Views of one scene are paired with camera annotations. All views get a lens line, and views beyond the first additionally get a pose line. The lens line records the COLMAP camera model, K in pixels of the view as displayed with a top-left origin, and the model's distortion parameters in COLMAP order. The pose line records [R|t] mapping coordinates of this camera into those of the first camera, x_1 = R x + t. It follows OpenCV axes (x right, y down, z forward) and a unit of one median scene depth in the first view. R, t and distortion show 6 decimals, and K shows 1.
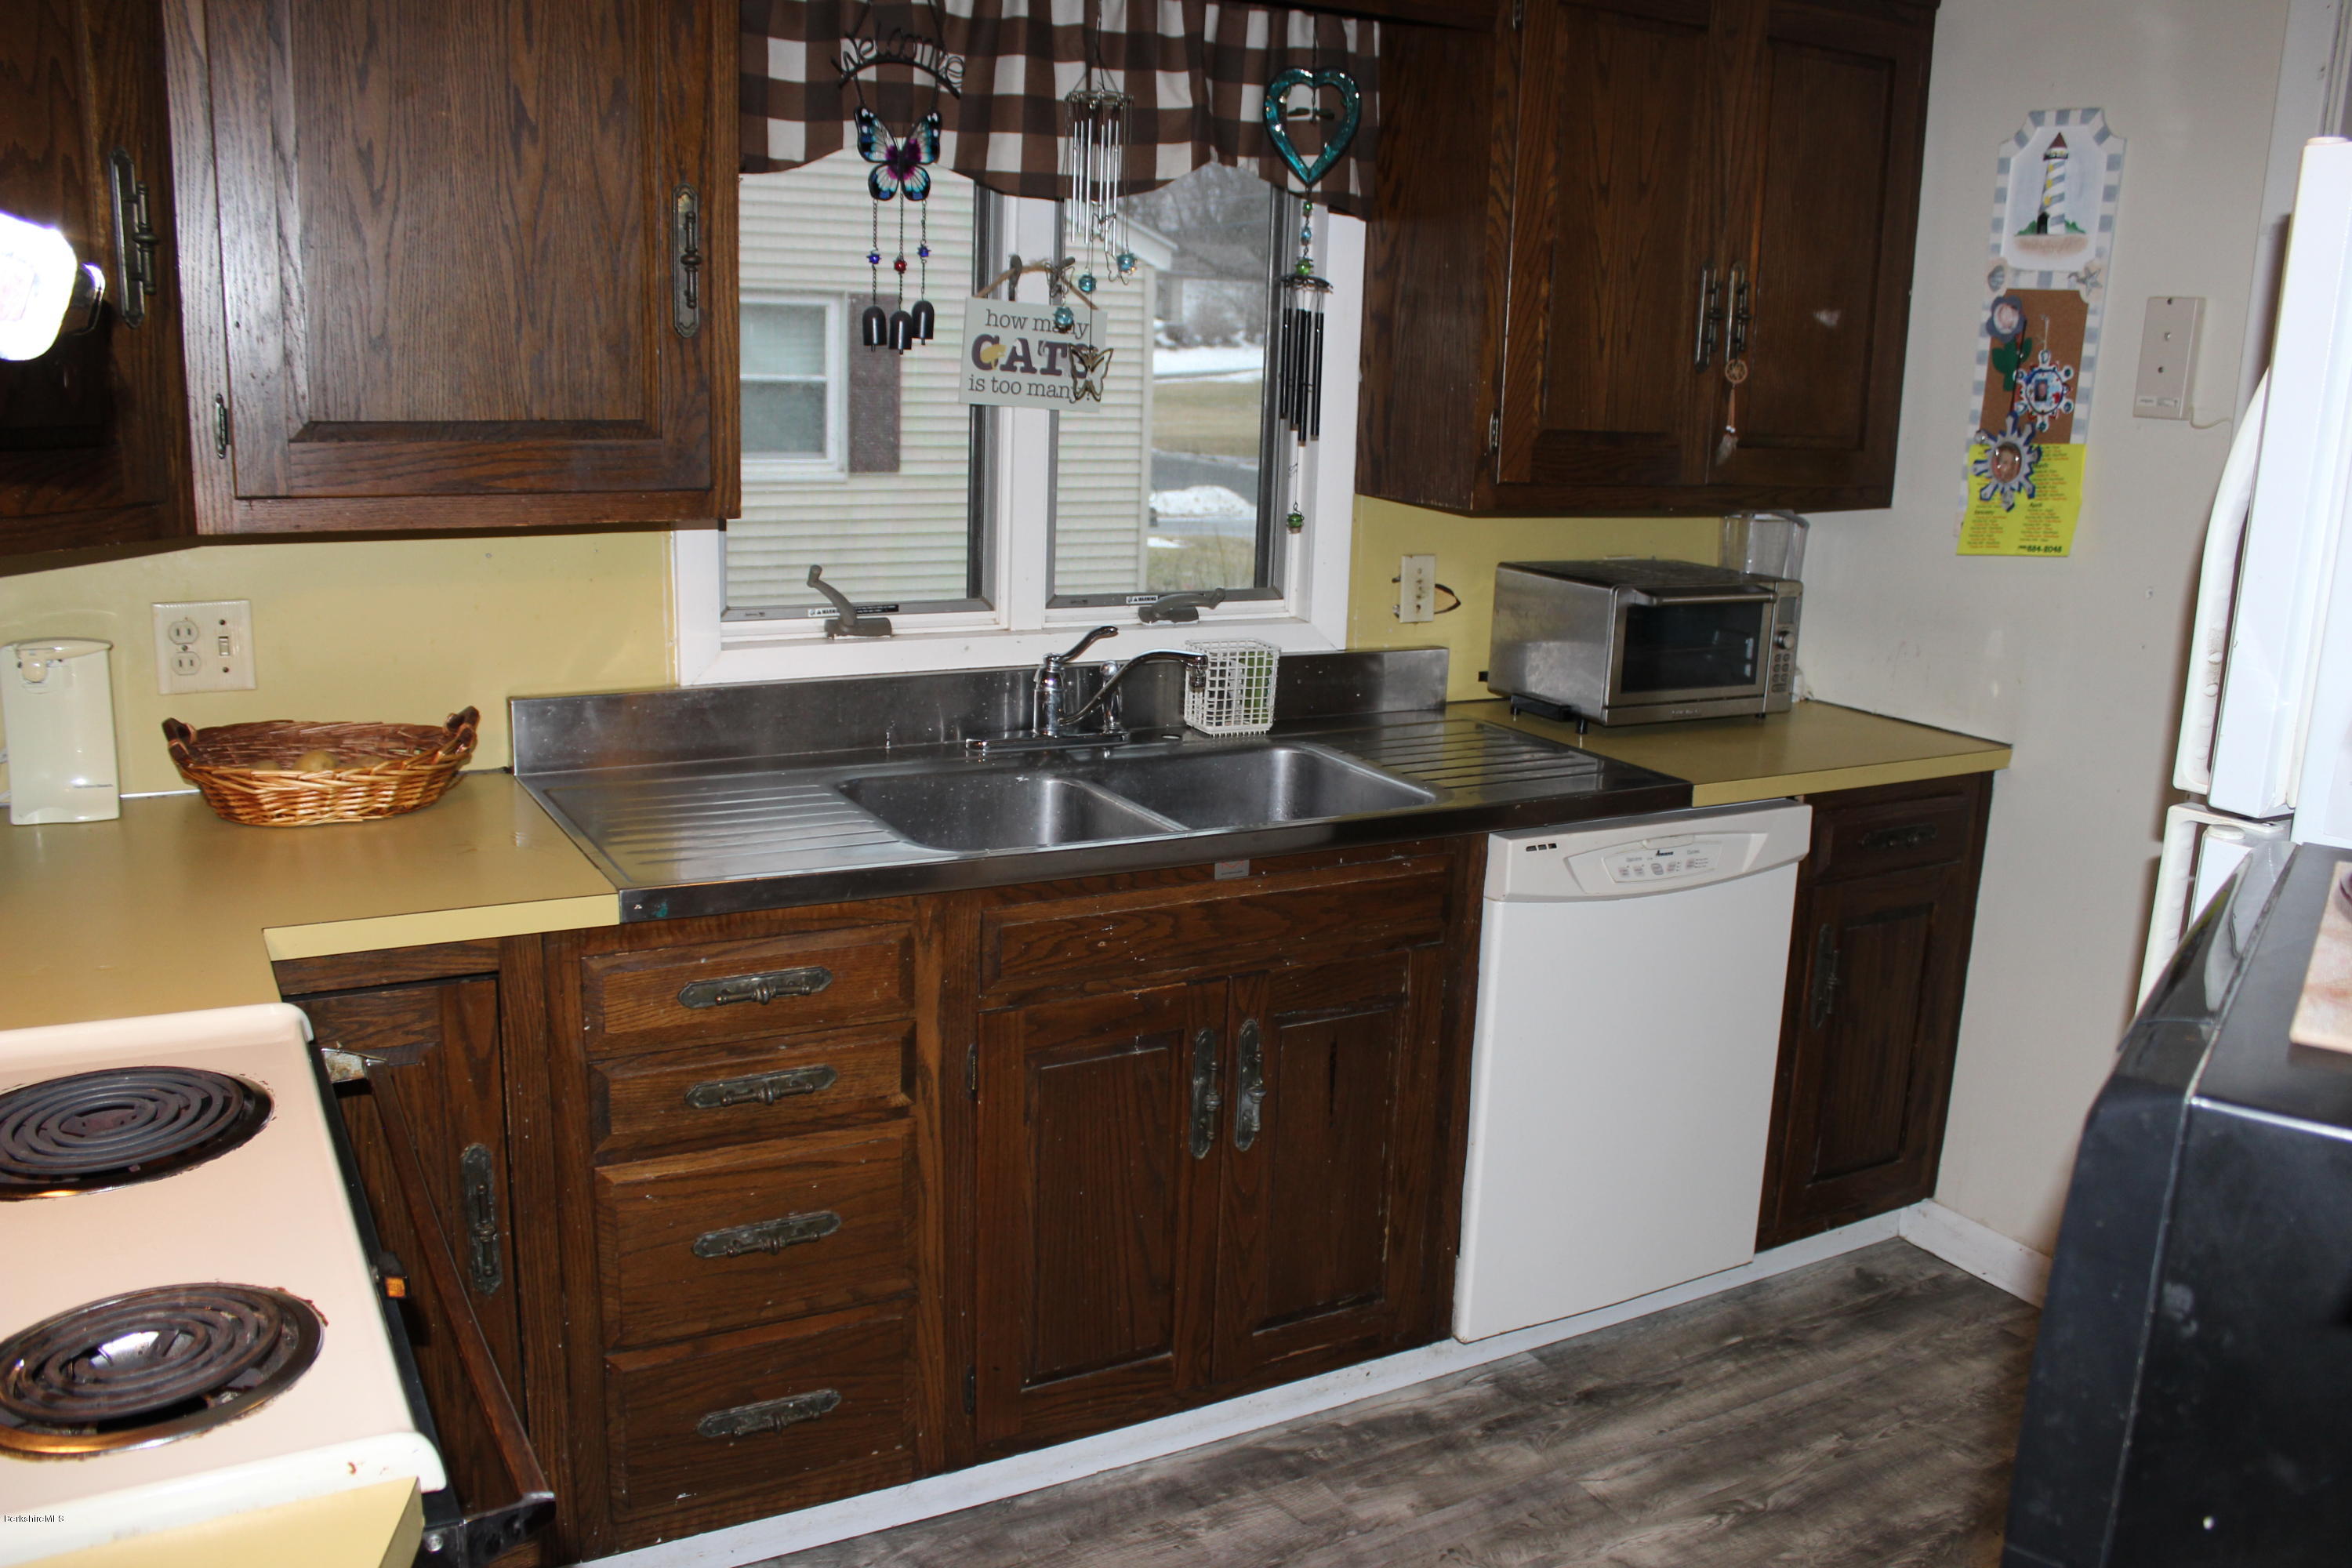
lens RADIAL K [[1928.7, 0, 1197.2], [0, 1928.7, 788.5], [0, 0, 1]] dist [-0.169279, 0.143785]
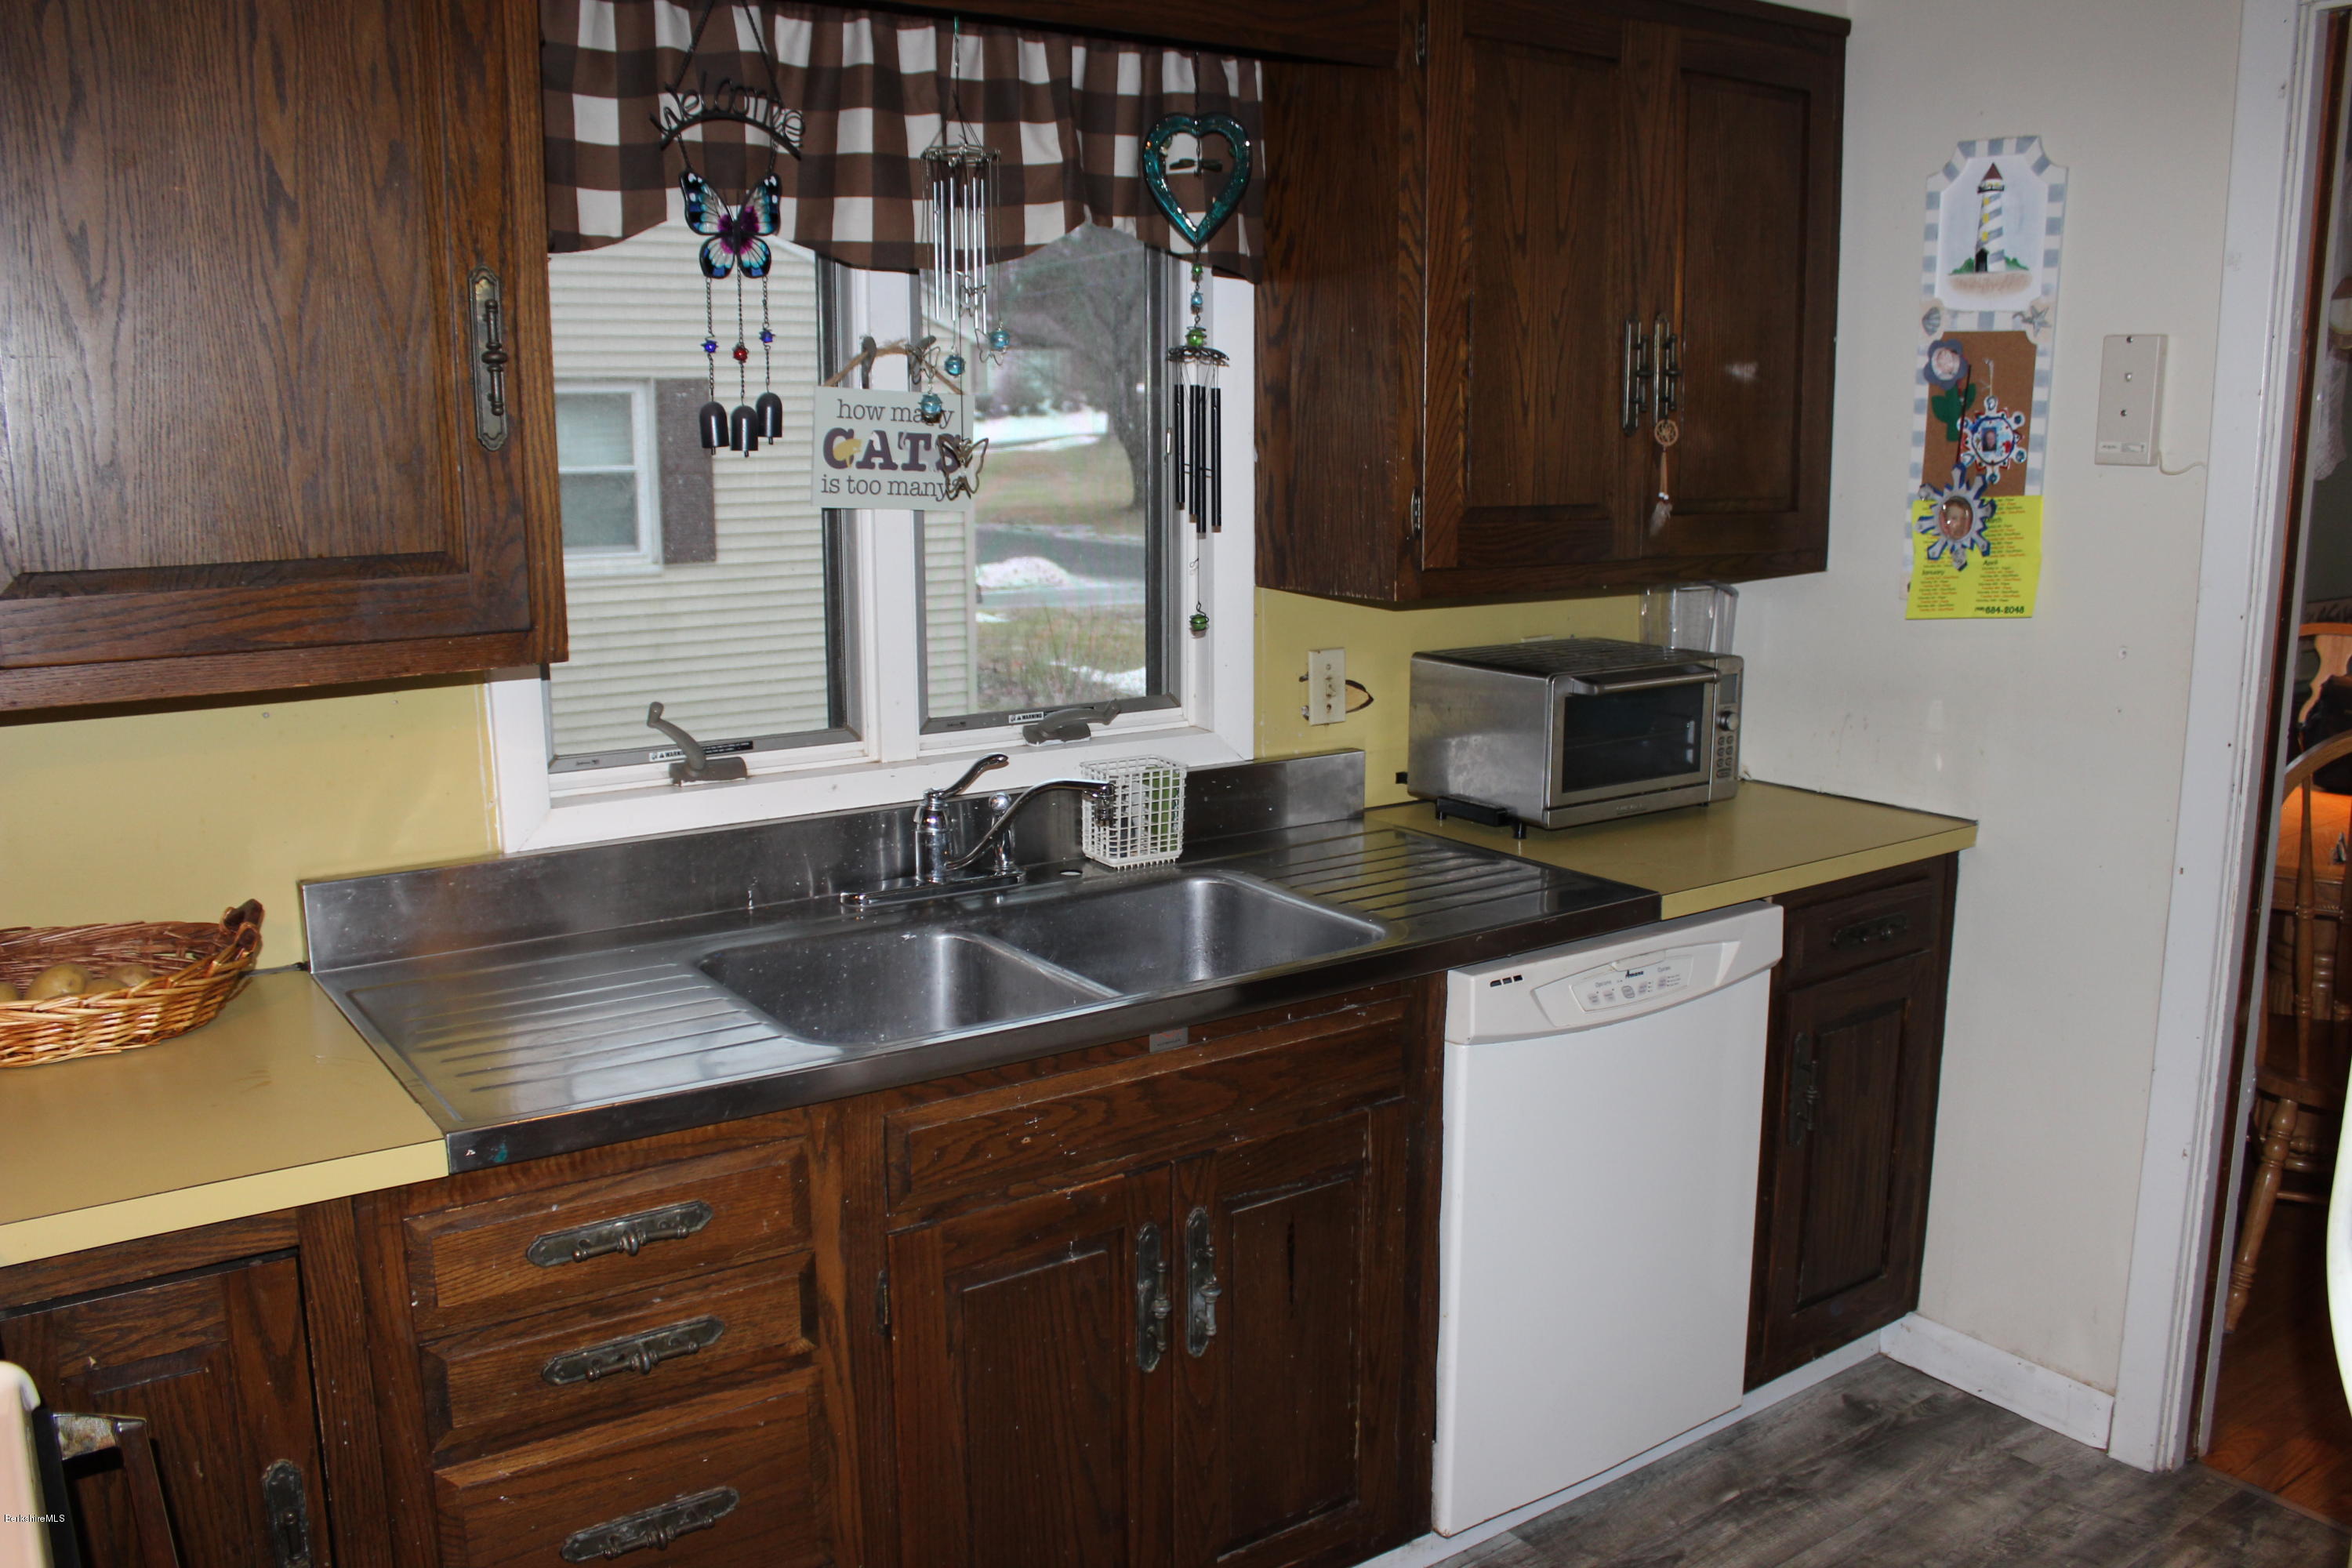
lens RADIAL K [[1928.7, 0, 1197.2], [0, 1928.7, 788.5], [0, 0, 1]] dist [-0.169279, 0.143785]
pose [[0.994354, -0.055145, 0.090663, -0.036350], [0.058116, 0.997845, -0.030463, -0.037718], [-0.088787, 0.035560, 0.995416, 0.123833]]
